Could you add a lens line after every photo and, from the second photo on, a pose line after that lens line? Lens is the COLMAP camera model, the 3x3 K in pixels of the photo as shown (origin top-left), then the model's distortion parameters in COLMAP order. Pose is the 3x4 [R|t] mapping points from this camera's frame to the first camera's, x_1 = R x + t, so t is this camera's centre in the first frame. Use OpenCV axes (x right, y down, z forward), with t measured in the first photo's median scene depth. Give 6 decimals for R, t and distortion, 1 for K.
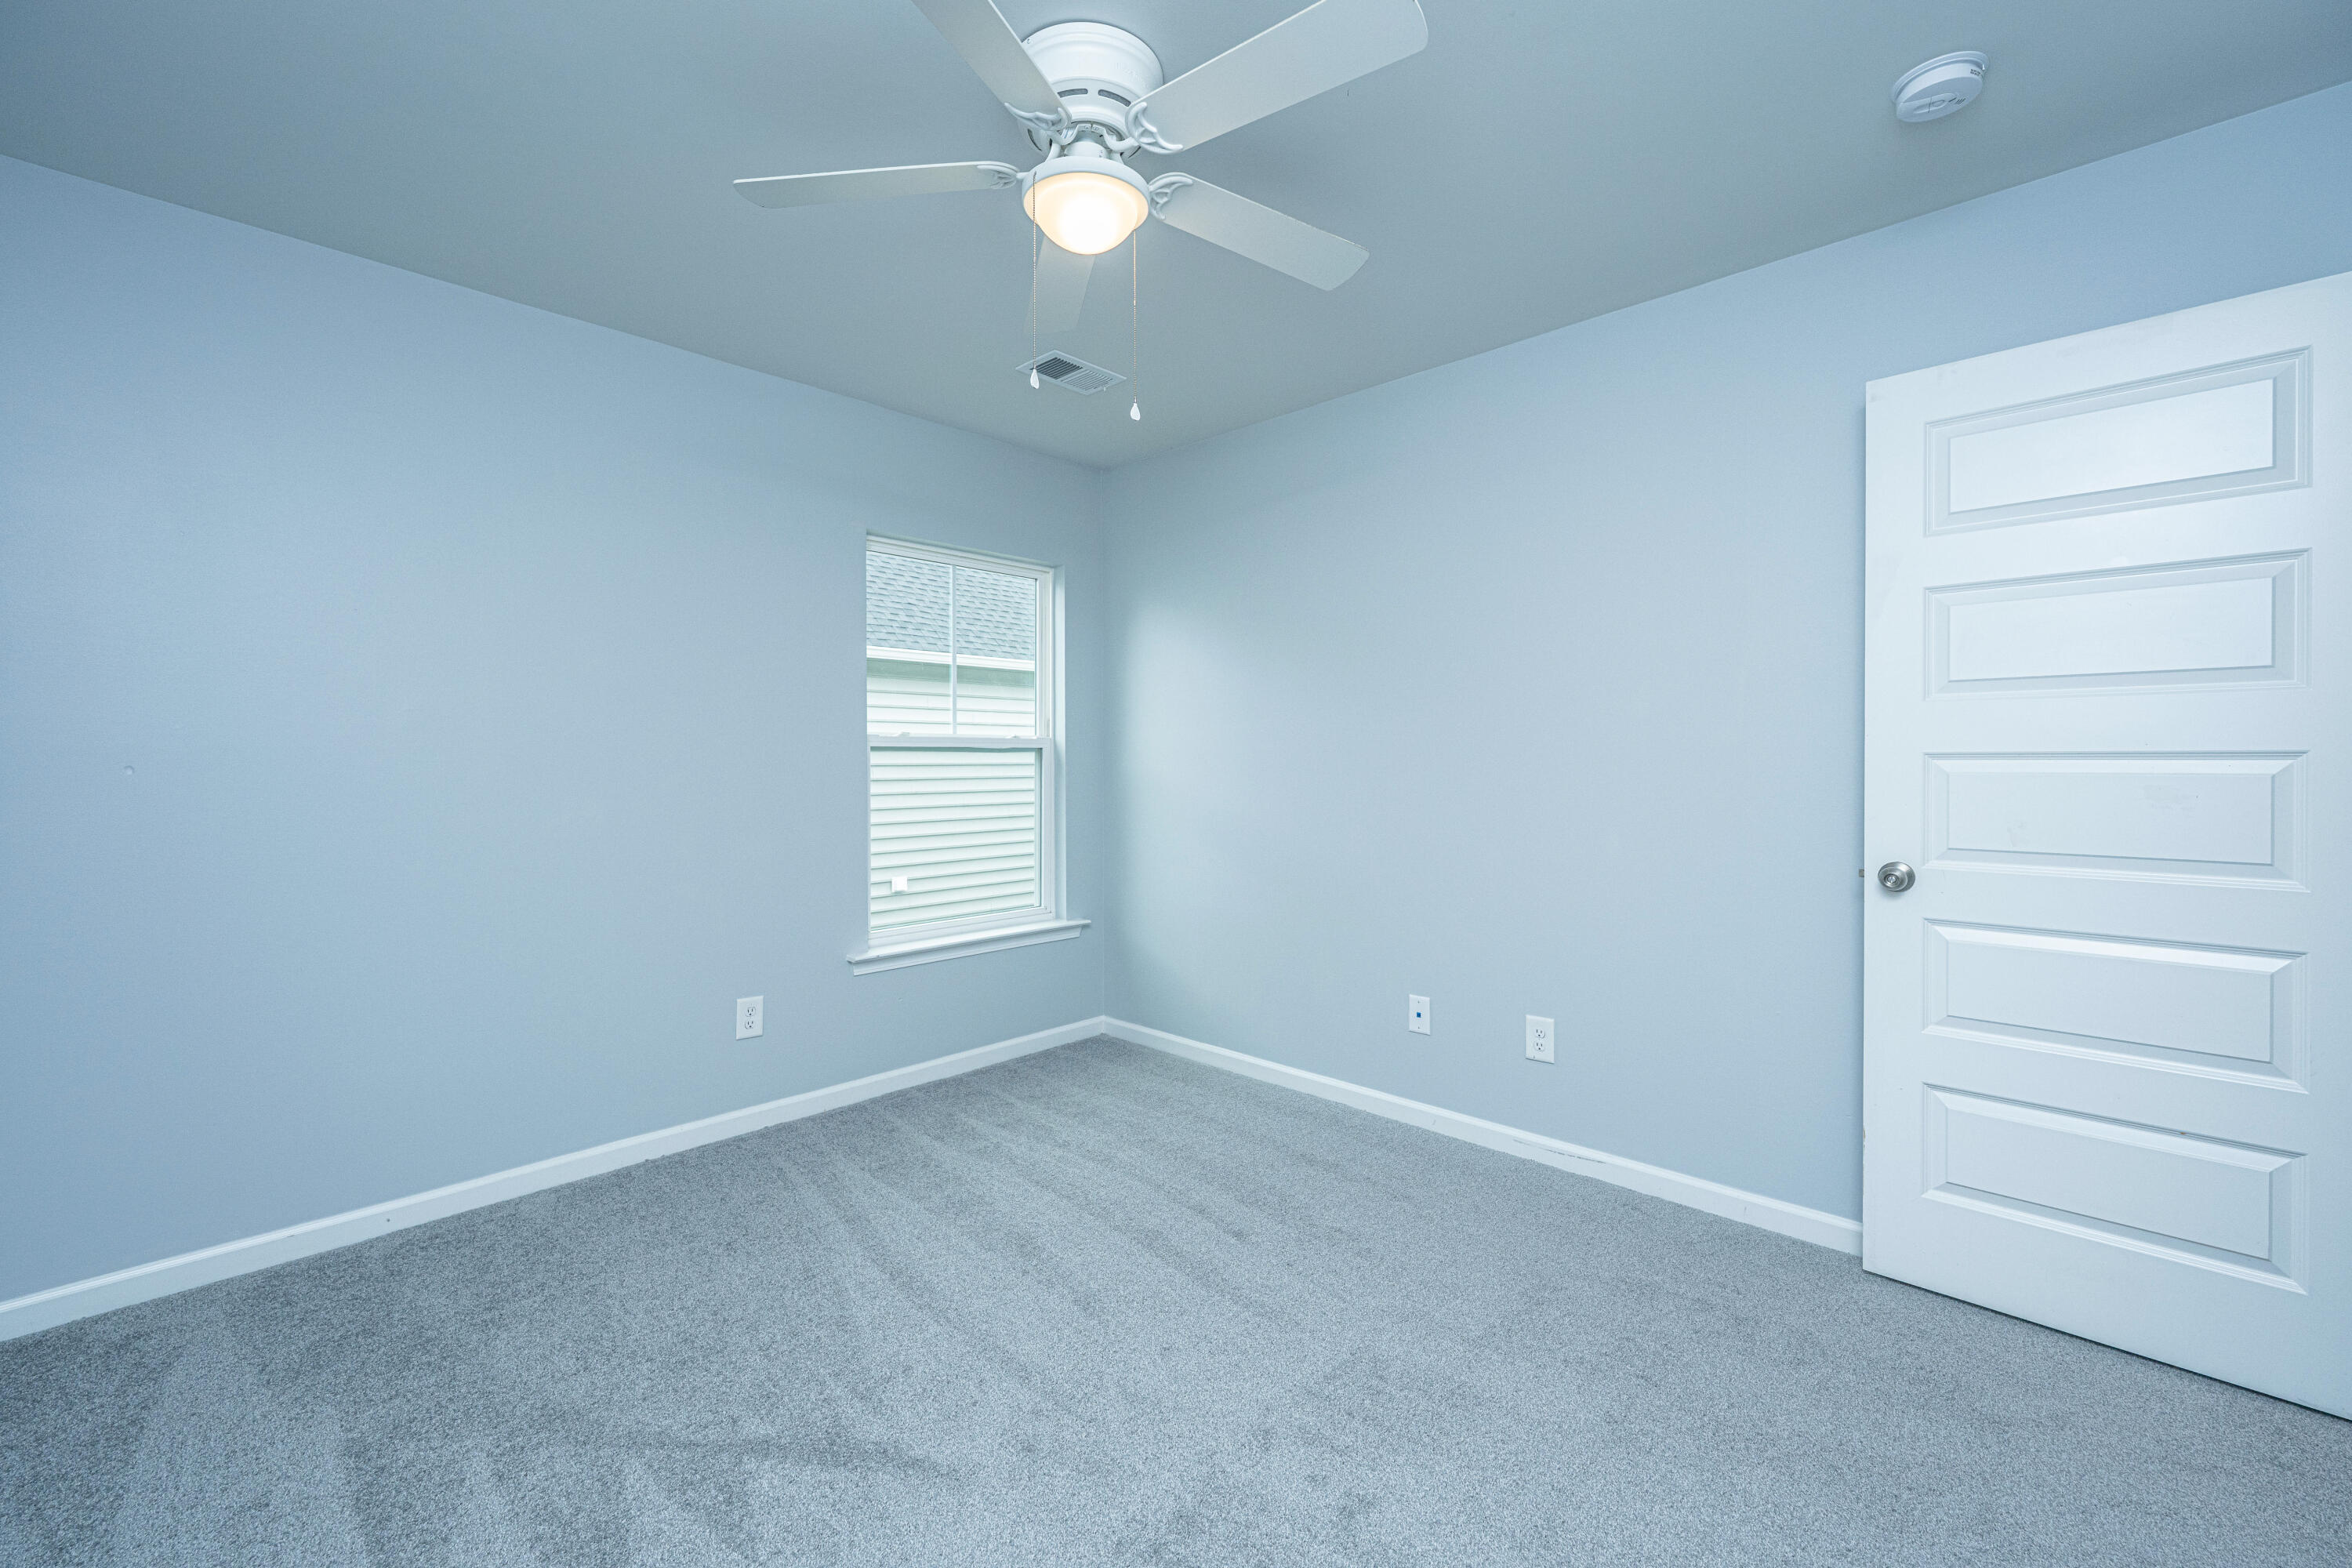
lens RADIAL K [[961.9, 0, 1176.0], [0, 961.9, 784.0], [0, 0, 1]] dist [0.001263, 0.000131]
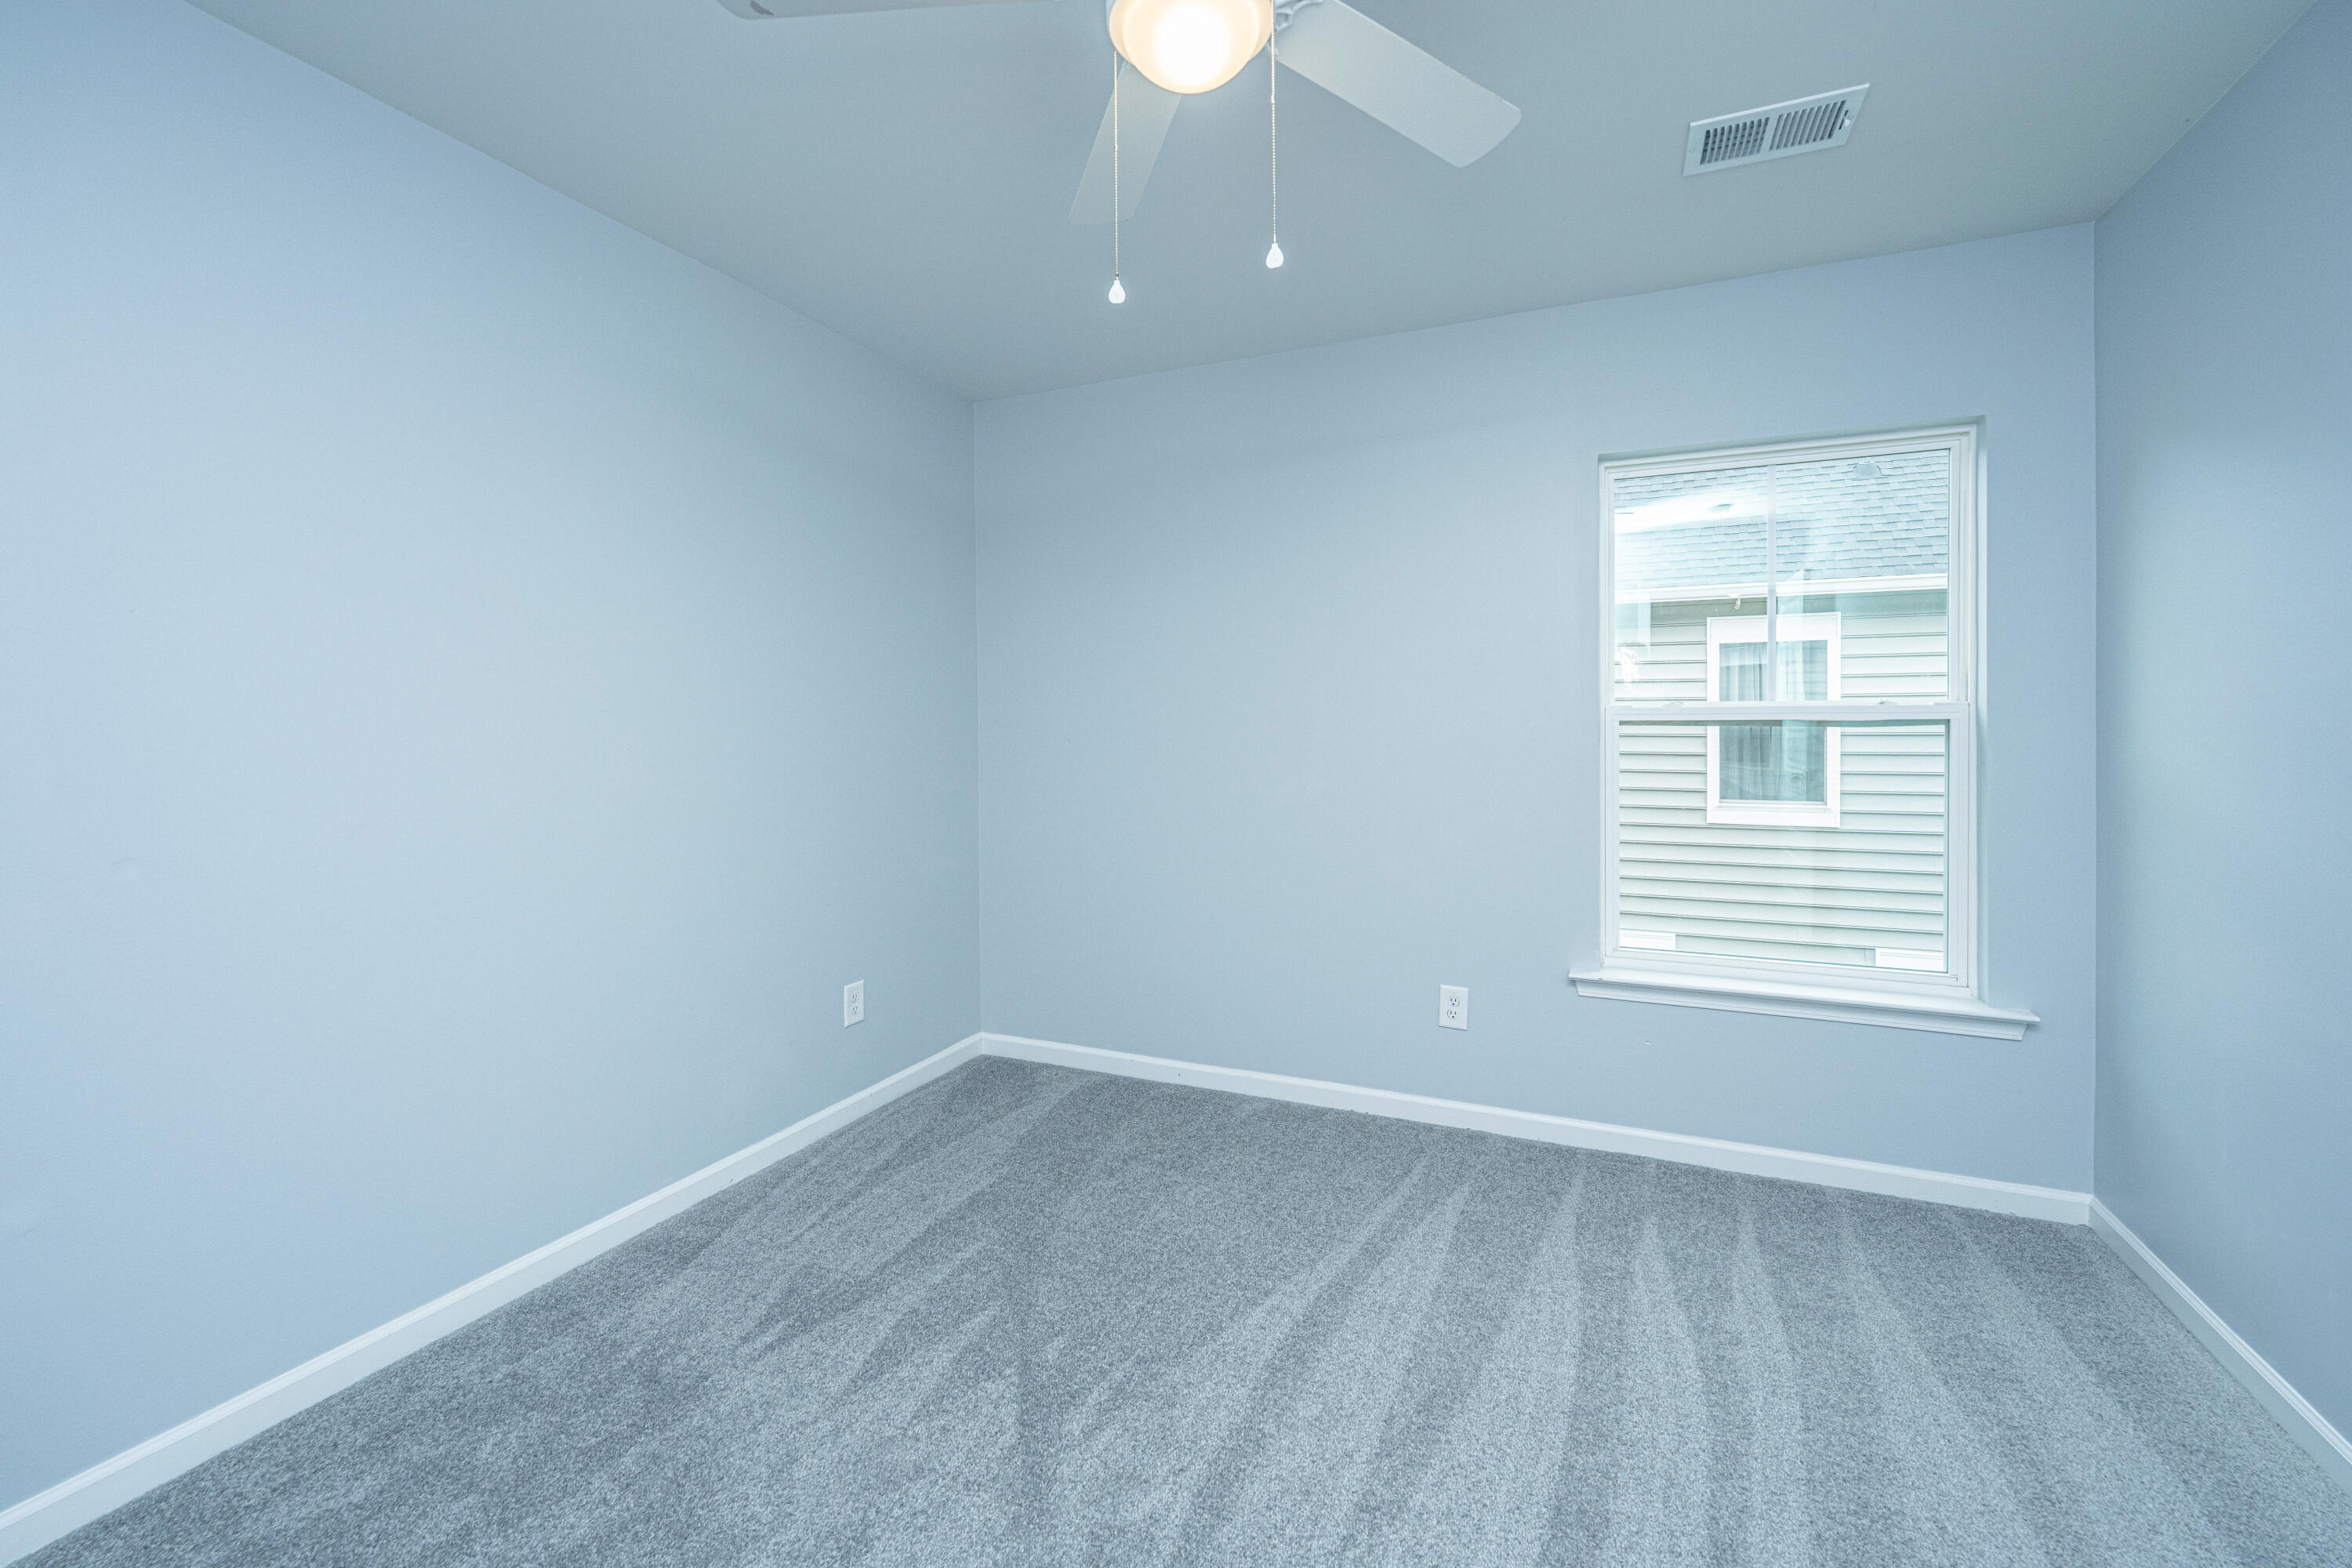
lens RADIAL K [[957.2, 0, 1176.0], [0, 957.2, 784.0], [0, 0, 1]] dist [-0.000790, -0.000058]
pose [[0.346870, 0.052145, -0.936462, 0.331370], [-0.023142, 0.998625, 0.047034, -0.013644], [0.937628, 0.005357, 0.347600, 0.420372]]
